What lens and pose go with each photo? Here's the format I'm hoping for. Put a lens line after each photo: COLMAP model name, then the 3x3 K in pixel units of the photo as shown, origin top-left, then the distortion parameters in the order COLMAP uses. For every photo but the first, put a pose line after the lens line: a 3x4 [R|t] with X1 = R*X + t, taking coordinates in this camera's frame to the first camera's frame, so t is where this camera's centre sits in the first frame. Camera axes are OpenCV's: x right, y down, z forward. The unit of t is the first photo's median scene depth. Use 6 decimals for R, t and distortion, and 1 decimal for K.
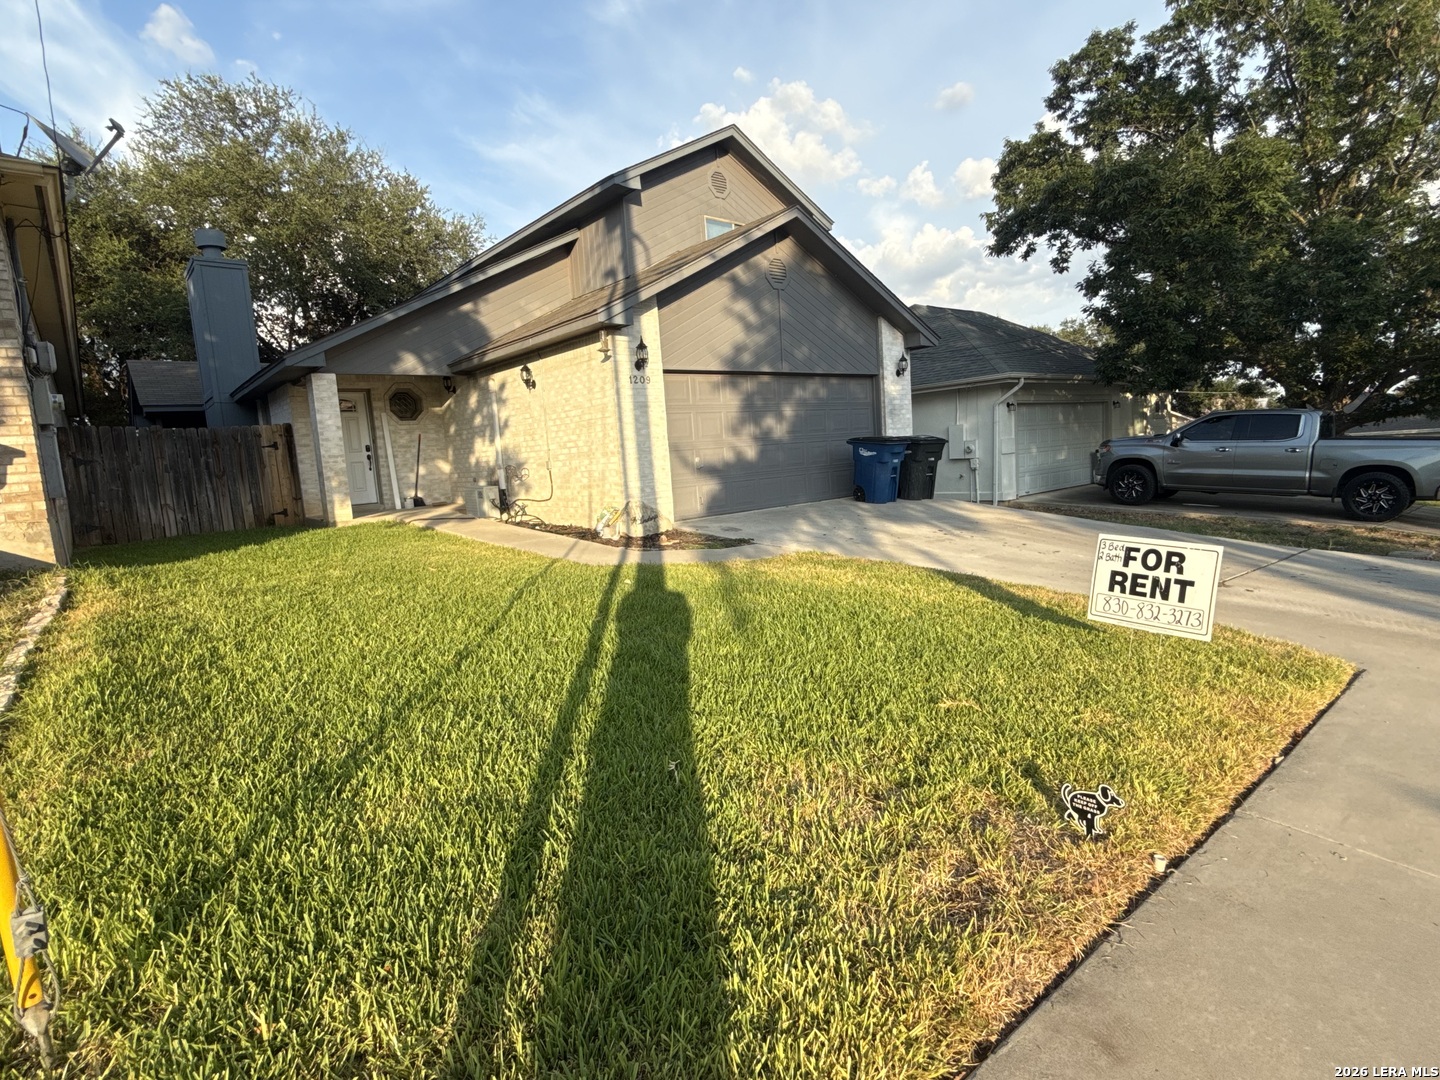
lens RADIAL K [[737.7, 0, 720.0], [0, 737.7, 540.0], [0, 0, 1]] dist [-0.002549, -0.000997]
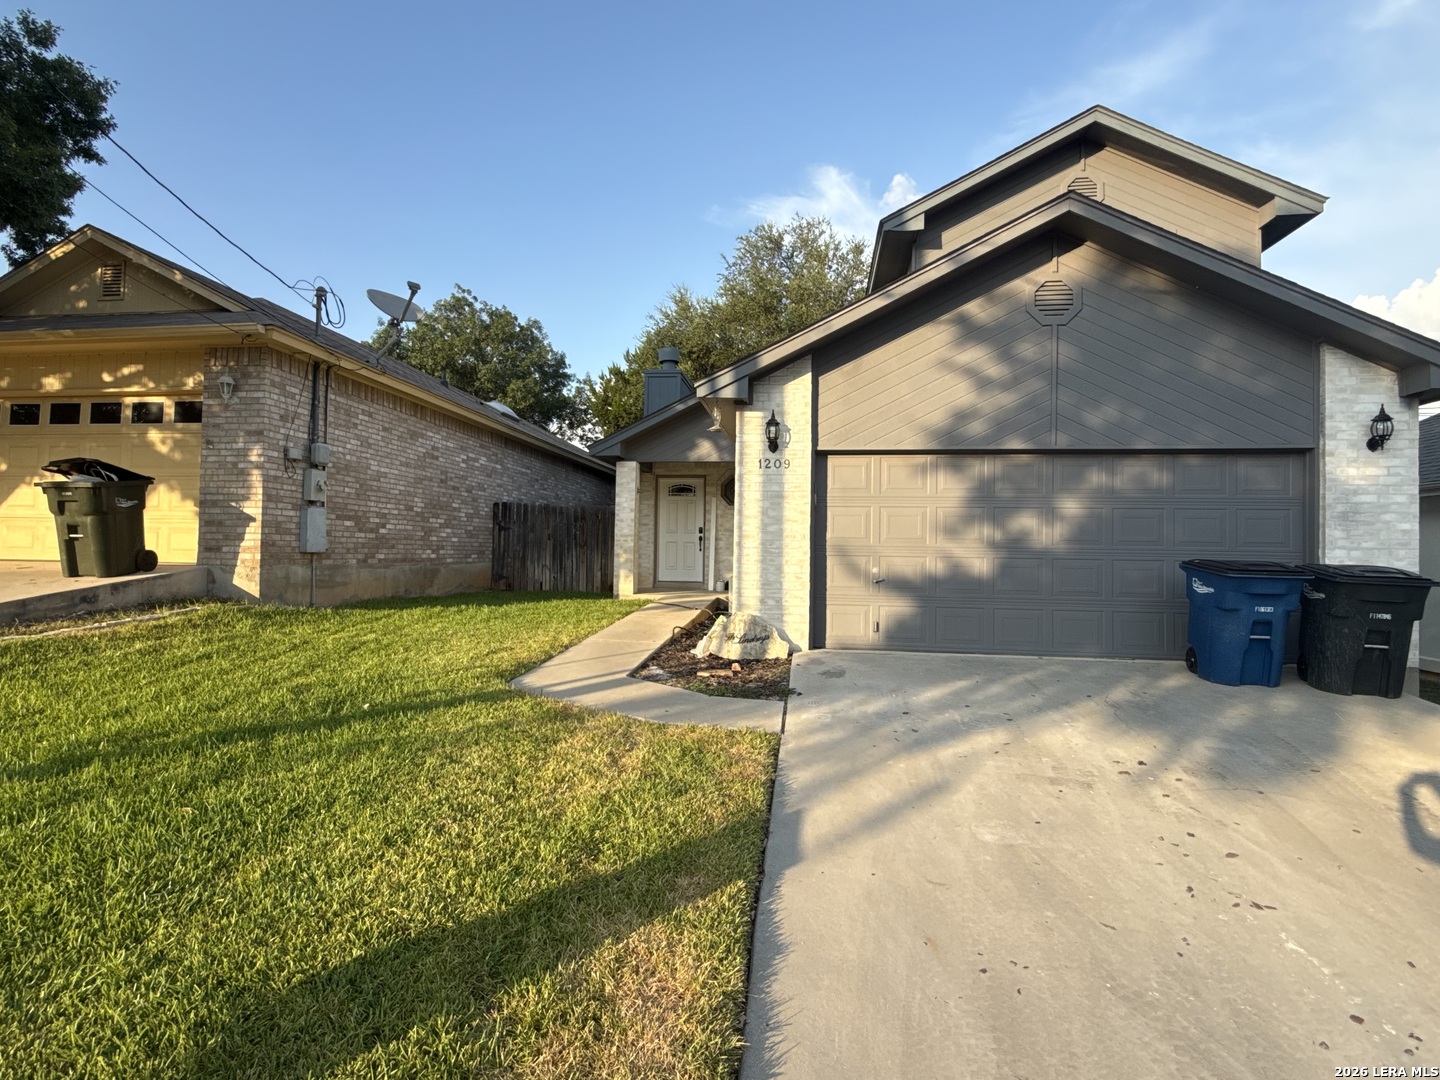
lens RADIAL K [[737.7, 0, 720.0], [0, 737.7, 540.0], [0, 0, 1]] dist [-0.002549, -0.000997]
pose [[0.656612, 0.062492, -0.751636, 0.396552], [-0.146850, 0.988082, -0.046134, -0.076614], [0.739795, 0.140670, 0.657963, 0.381401]]
